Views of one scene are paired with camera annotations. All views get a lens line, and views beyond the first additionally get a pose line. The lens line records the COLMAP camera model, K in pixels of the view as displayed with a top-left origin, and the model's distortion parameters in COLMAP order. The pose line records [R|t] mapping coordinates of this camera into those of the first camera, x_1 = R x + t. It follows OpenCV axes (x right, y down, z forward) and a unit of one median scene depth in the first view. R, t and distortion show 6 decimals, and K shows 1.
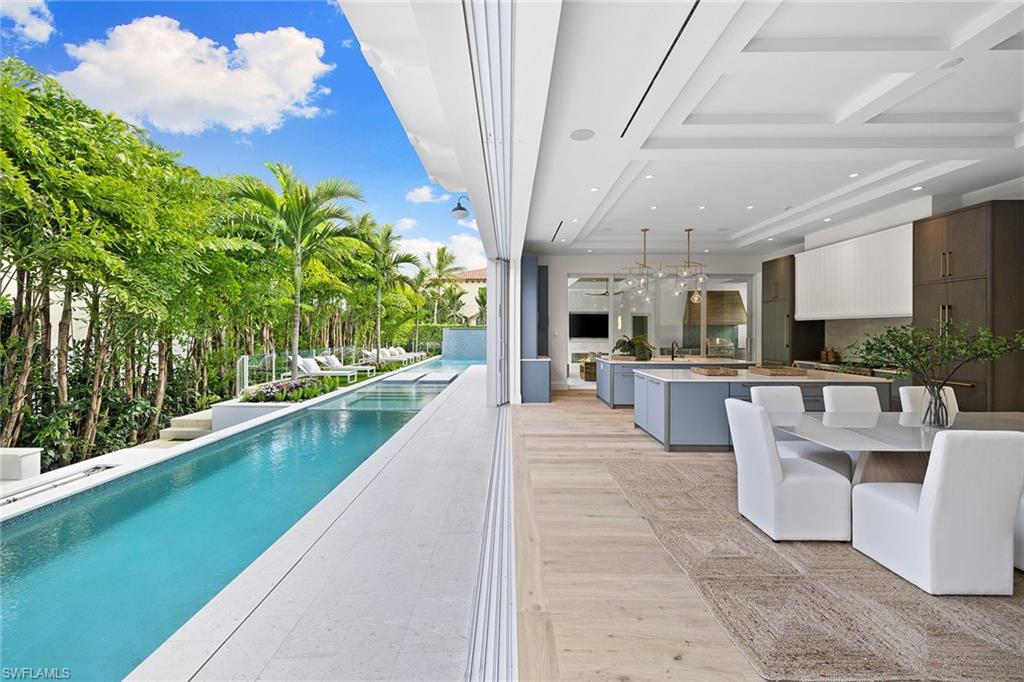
lens RADIAL K [[430.8, 0, 510.2], [0, 430.8, 333.3], [0, 0, 1]] dist [-0.000178, 0.000164]
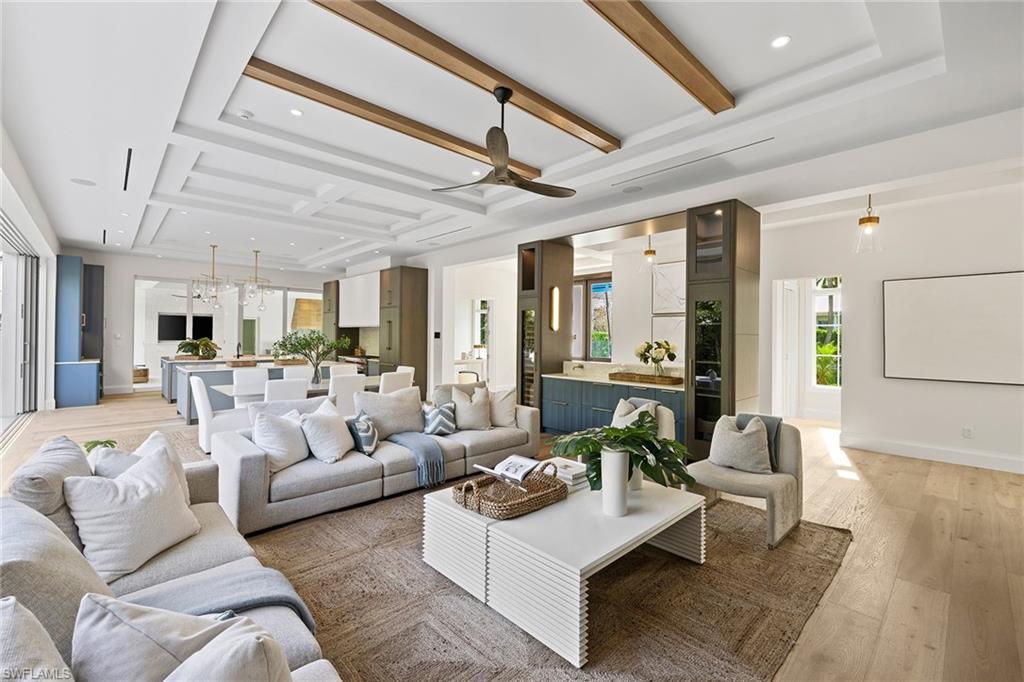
lens RADIAL K [[430.8, 0, 510.2], [0, 430.8, 333.3], [0, 0, 1]] dist [-0.000178, 0.000164]
pose [[0.727973, 0.008438, 0.685553, 0.103073], [-0.004037, 0.999960, -0.008021, -0.001280], [-0.685593, 0.003072, 0.727978, -0.382160]]
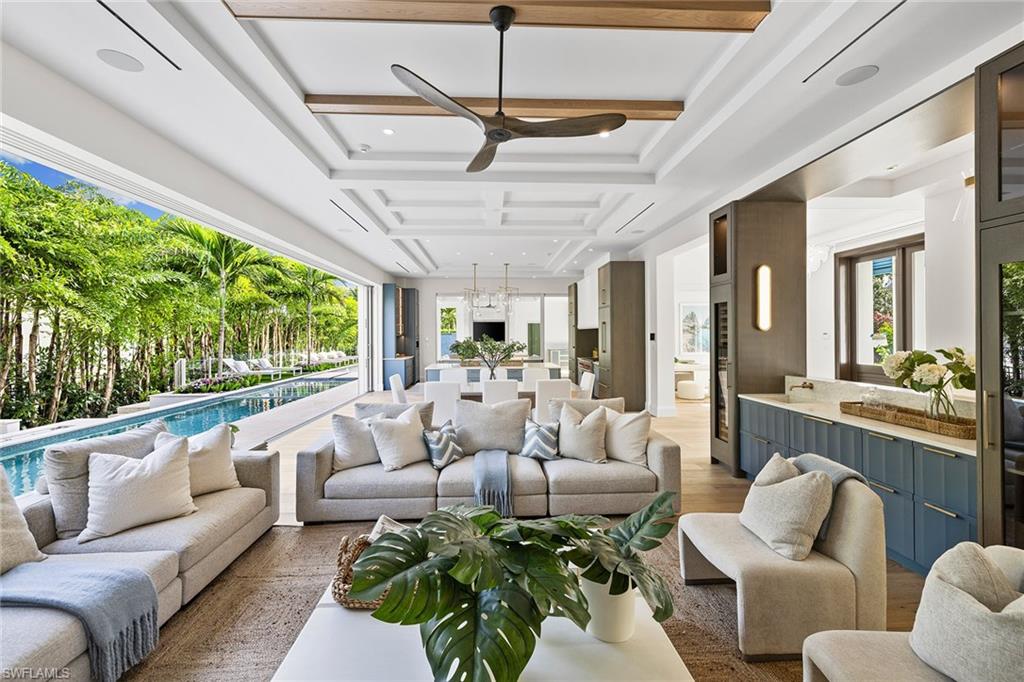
lens RADIAL K [[430.8, 0, 510.2], [0, 430.8, 333.3], [0, 0, 1]] dist [-0.000178, 0.000164]
pose [[0.998847, -0.006606, 0.047553, 0.359114], [0.006960, 0.999949, -0.007281, -0.007439], [-0.047503, 0.007604, 0.998842, -0.381350]]
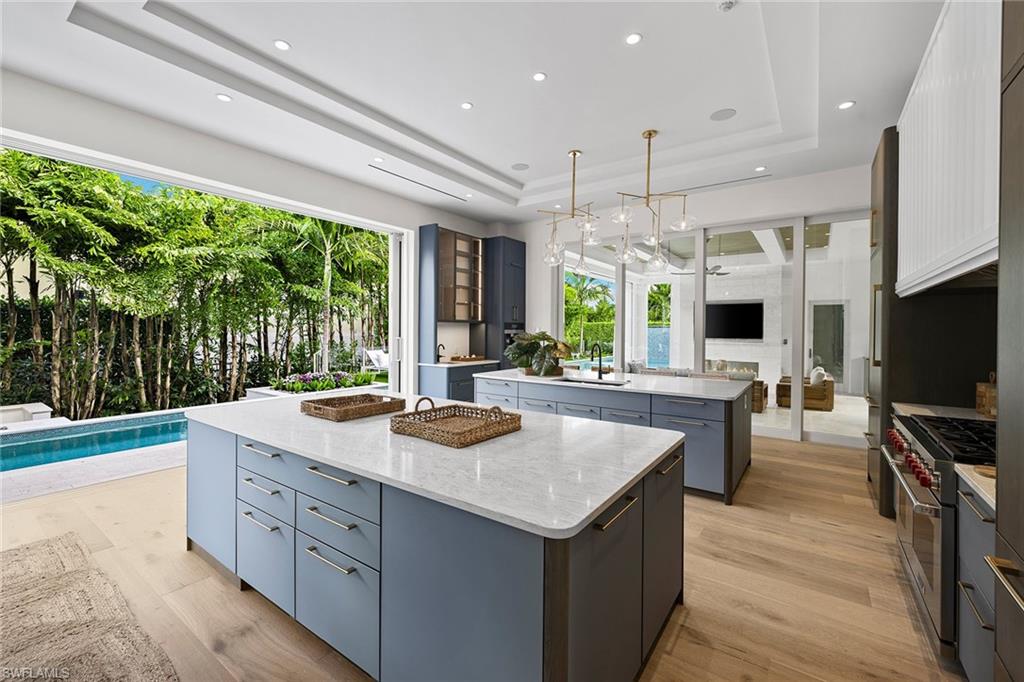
lens RADIAL K [[430.8, 0, 510.2], [0, 430.8, 333.3], [0, 0, 1]] dist [-0.000178, 0.000164]
pose [[0.814401, 0.003292, -0.580294, 0.584467], [-0.003029, 0.999994, 0.001423, 0.004707], [0.580295, 0.000598, 0.814406, 0.474977]]
